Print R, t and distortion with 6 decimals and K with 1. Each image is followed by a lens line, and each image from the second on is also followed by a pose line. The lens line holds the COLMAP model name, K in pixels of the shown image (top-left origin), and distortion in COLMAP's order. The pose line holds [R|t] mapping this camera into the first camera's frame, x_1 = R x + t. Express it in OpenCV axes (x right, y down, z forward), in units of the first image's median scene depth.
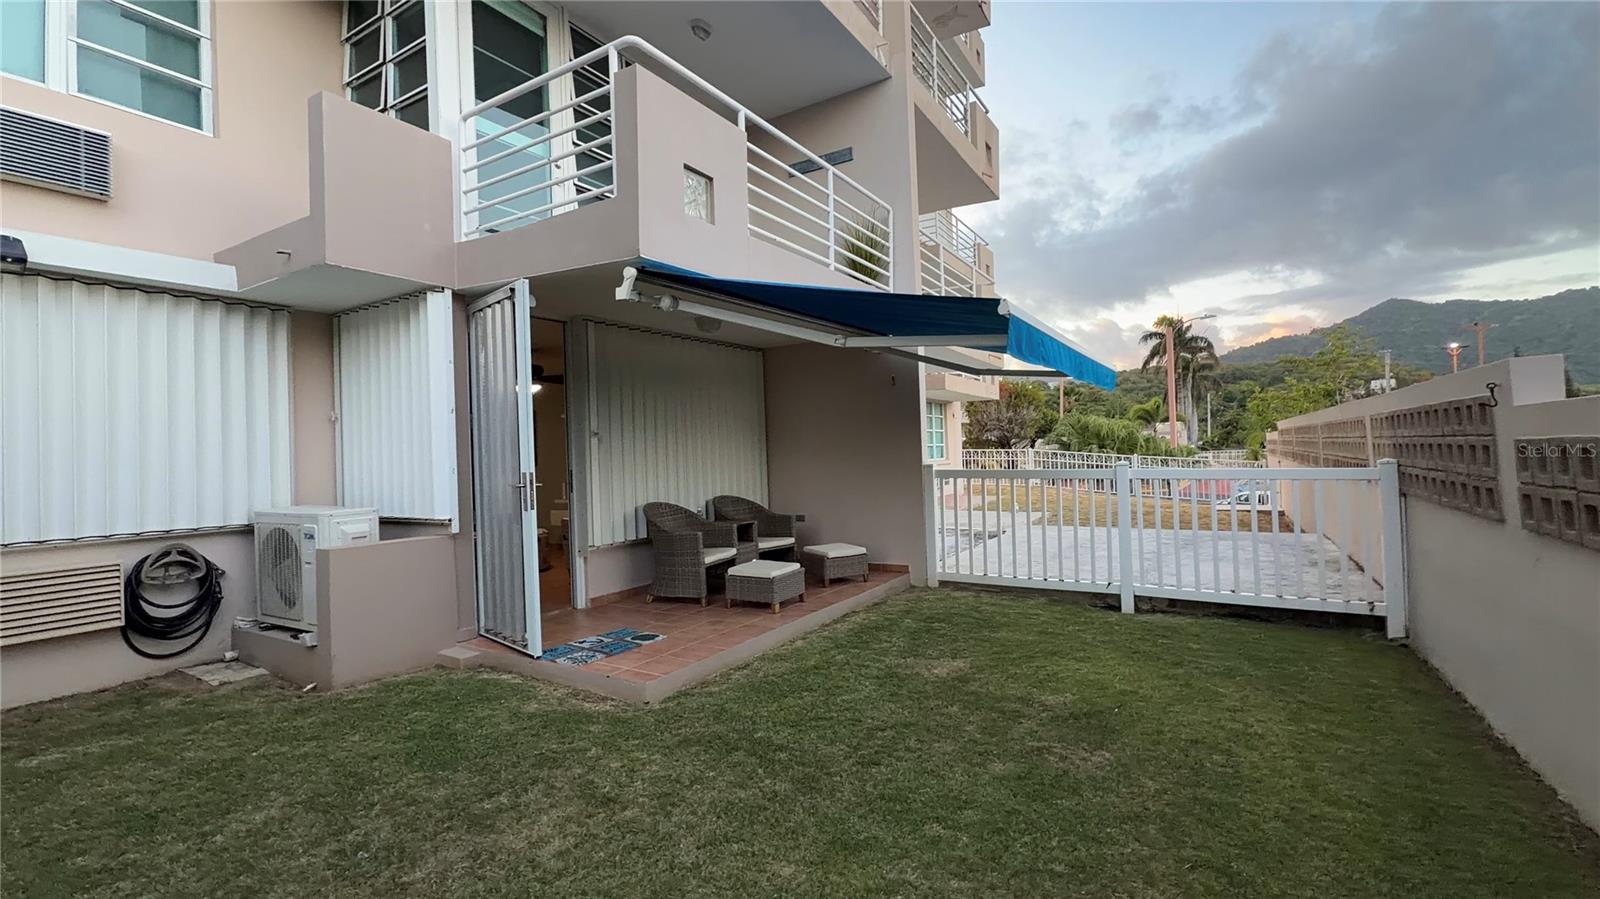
lens RADIAL K [[697.8, 0, 802.2], [0, 697.8, 450.2], [0, 0, 1]] dist [-0.002078, 0.005580]
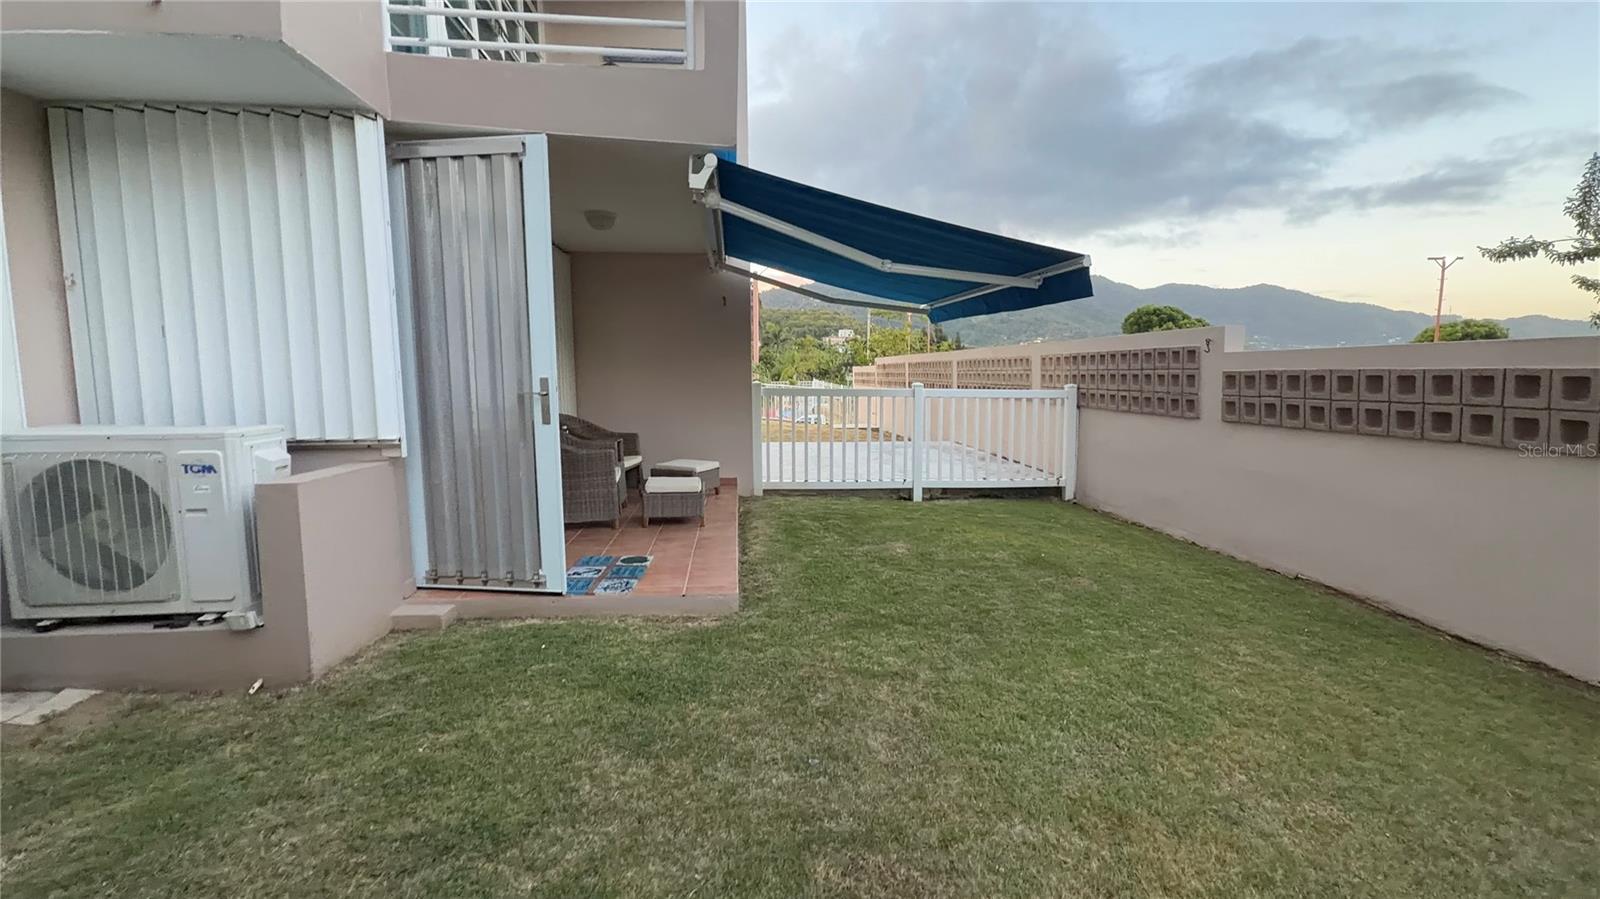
lens RADIAL K [[697.8, 0, 806.6], [0, 697.8, 445.8], [0, 0, 1]] dist [-0.002078, 0.005580]
pose [[0.796969, -0.033014, 0.603117, -0.550392], [-0.024785, 0.995877, 0.087265, 0.026990], [-0.603511, -0.084495, 0.792865, 0.126820]]
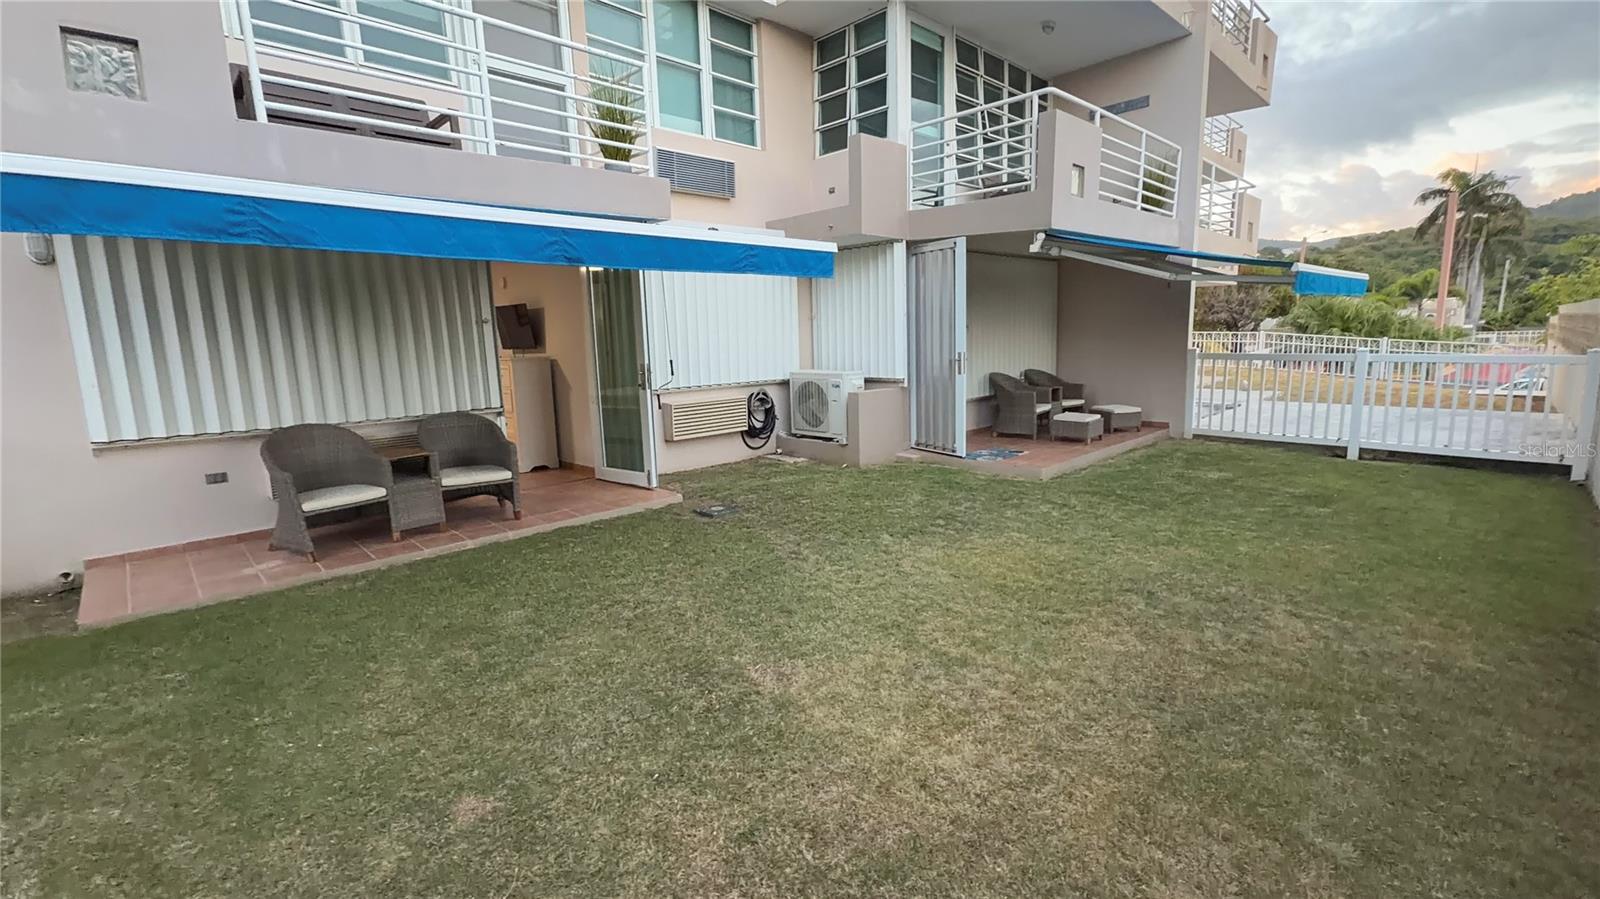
lens RADIAL K [[697.8, 0, 793.7], [0, 697.8, 450.4], [0, 0, 1]] dist [-0.002078, 0.005580]
pose [[0.967490, 0.046787, -0.248544, -0.296595], [-0.003000, 0.984794, 0.173701, -0.024263], [0.252891, -0.167308, 0.952919, -0.681575]]
